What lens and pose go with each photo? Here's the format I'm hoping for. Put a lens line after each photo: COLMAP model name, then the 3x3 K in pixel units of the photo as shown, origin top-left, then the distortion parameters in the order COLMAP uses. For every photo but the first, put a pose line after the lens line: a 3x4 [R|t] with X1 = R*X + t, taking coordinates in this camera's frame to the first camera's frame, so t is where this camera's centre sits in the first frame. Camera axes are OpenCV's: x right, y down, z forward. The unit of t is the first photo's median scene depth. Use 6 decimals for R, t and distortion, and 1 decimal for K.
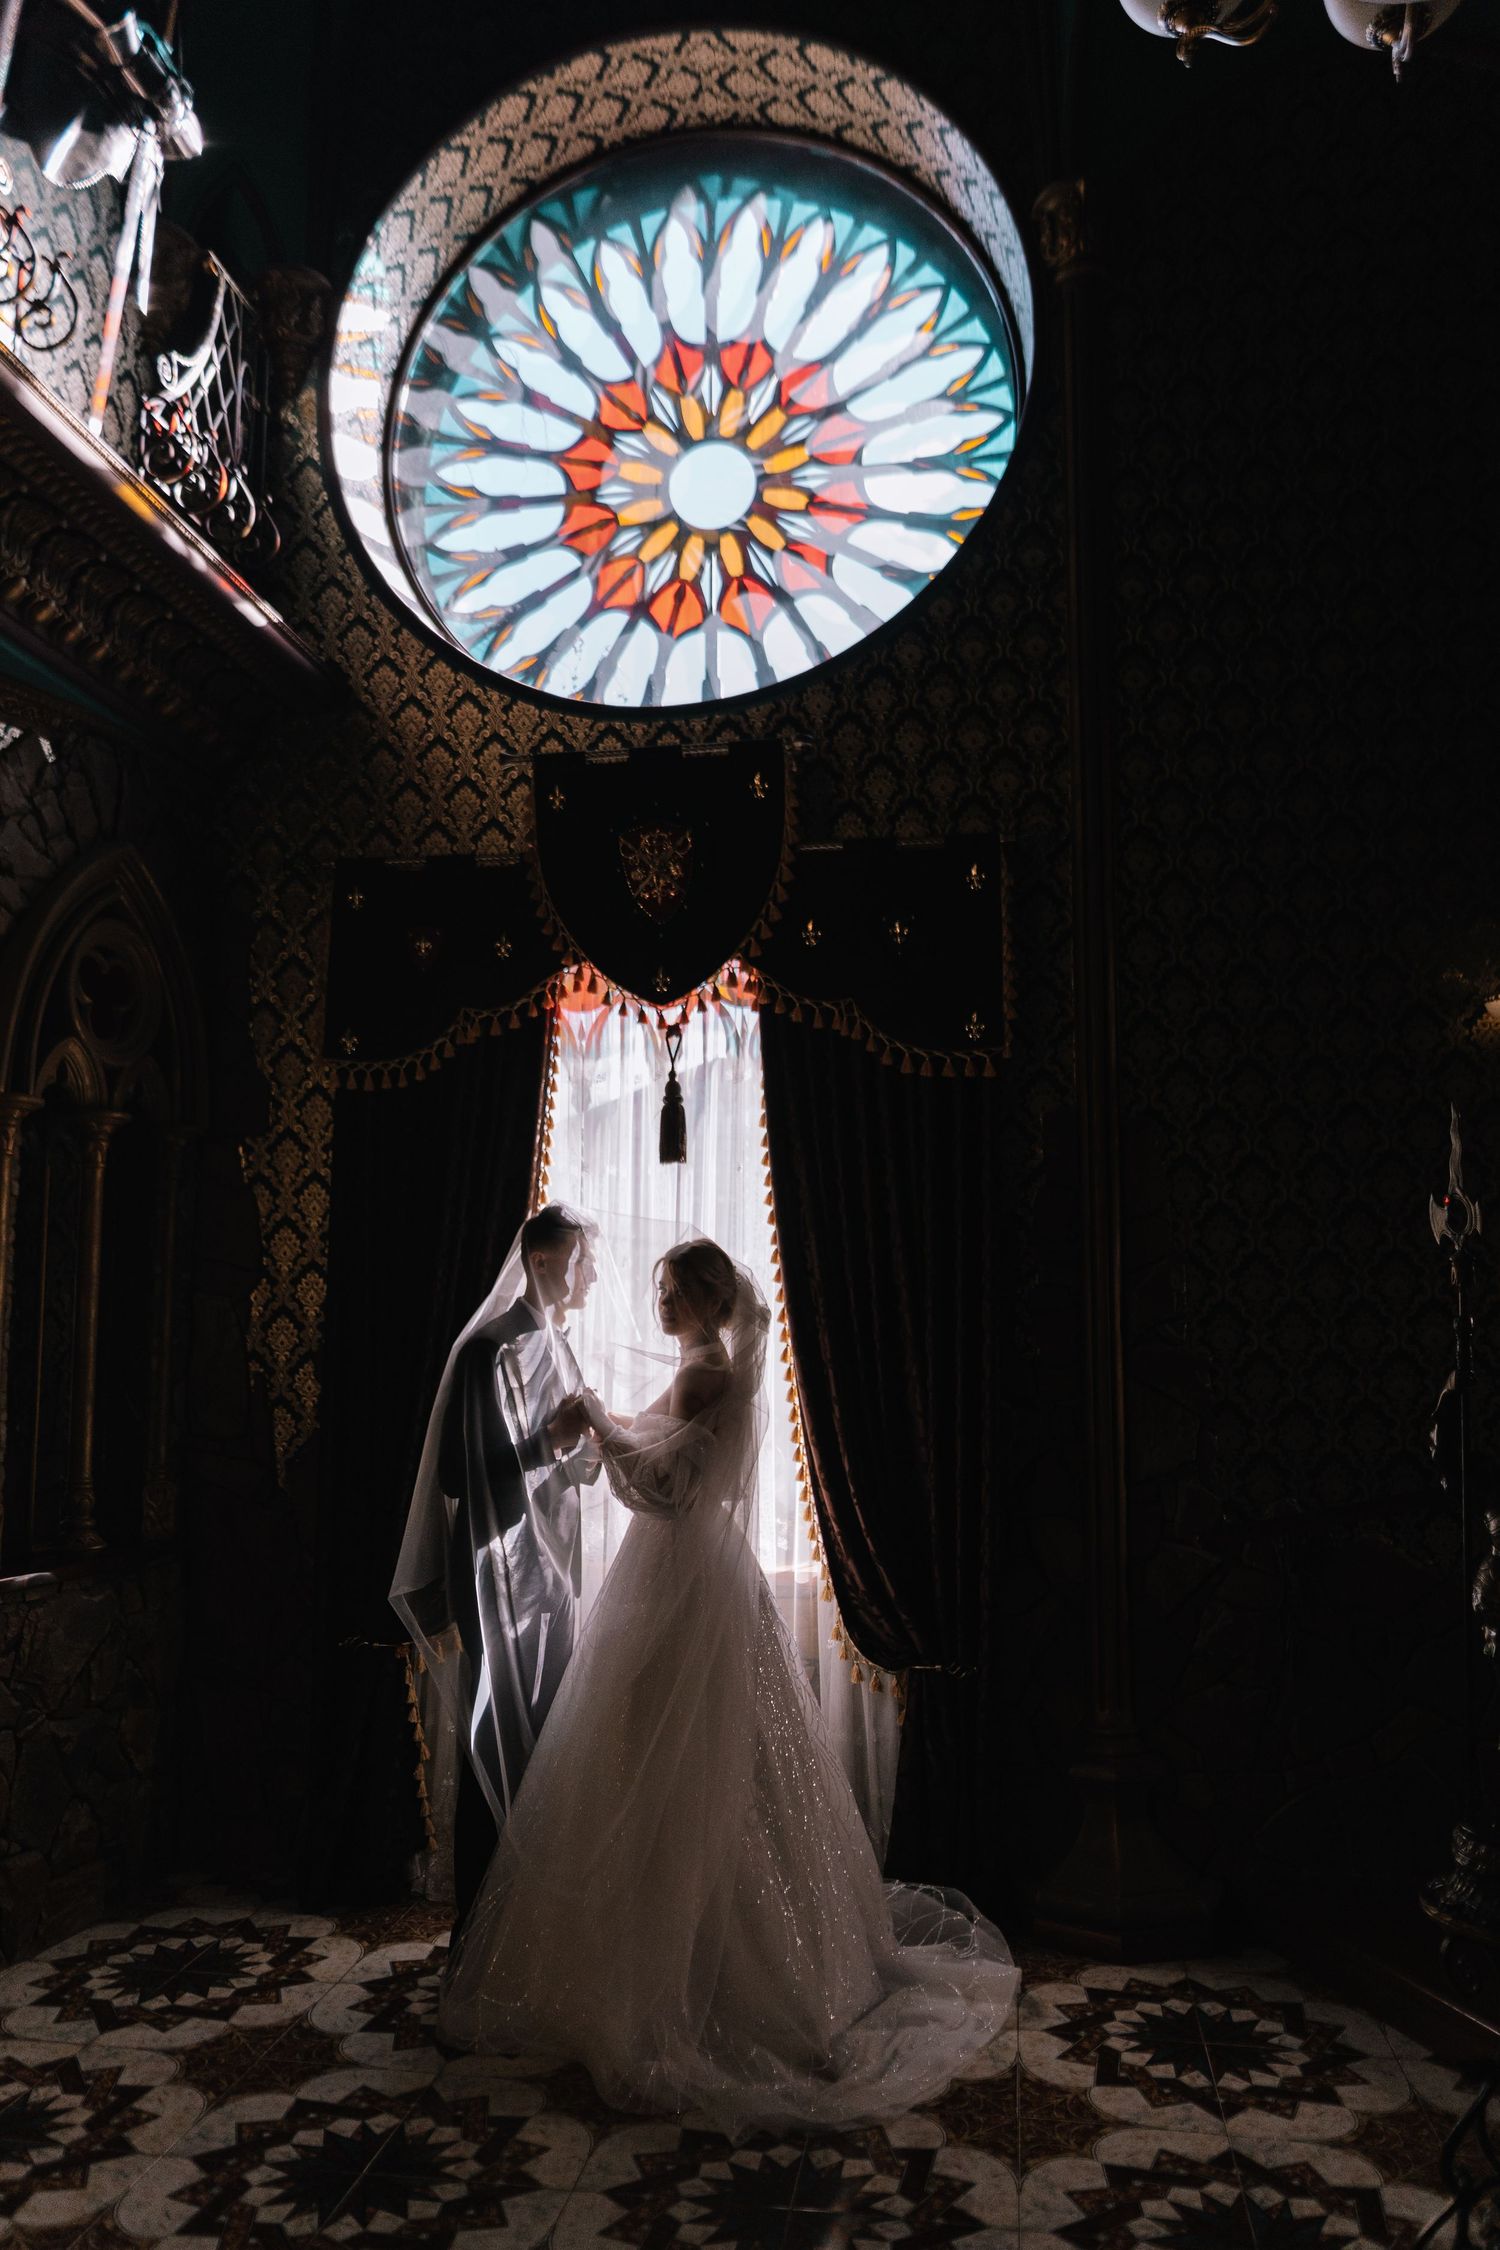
lens RADIAL K [[1581.4, 0, 750.0], [0, 1581.4, 1125.0], [0, 0, 1]] dist [0.002715, -0.000006]
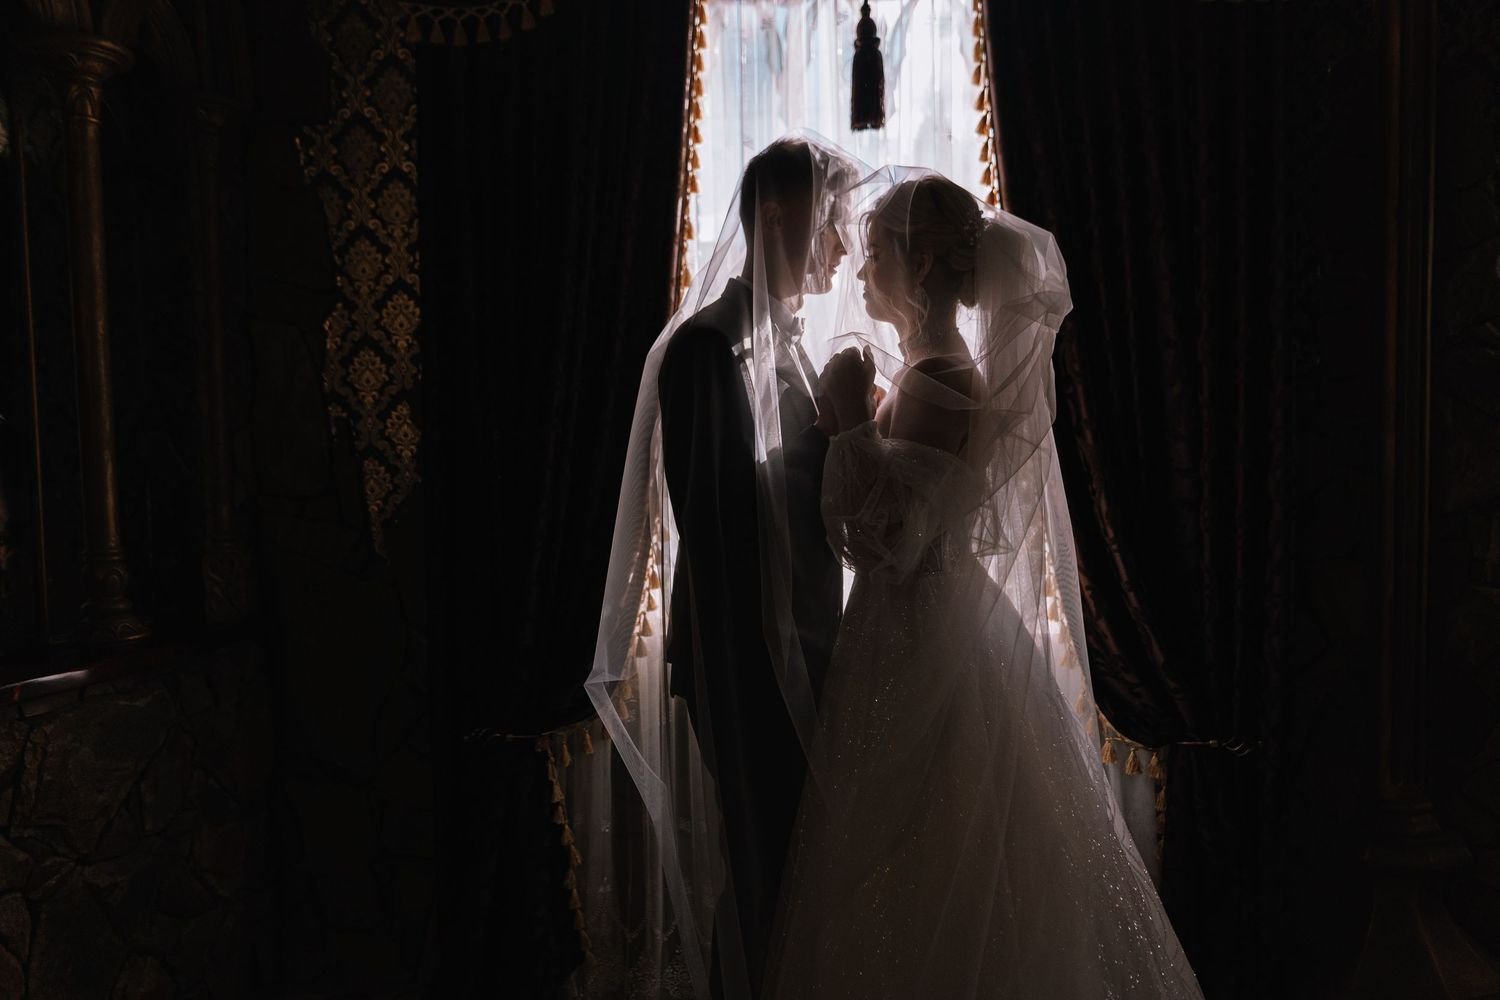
lens RADIAL K [[1054.3, 0, 754.3], [0, 1054.3, 471.0], [0, 0, 1]] dist [0.002715, -0.000006]
pose [[0.997423, -0.024093, 0.067583, -0.138227], [0.013841, 0.988855, 0.148238, 0.108487], [-0.070402, -0.146920, 0.986640, 0.453720]]
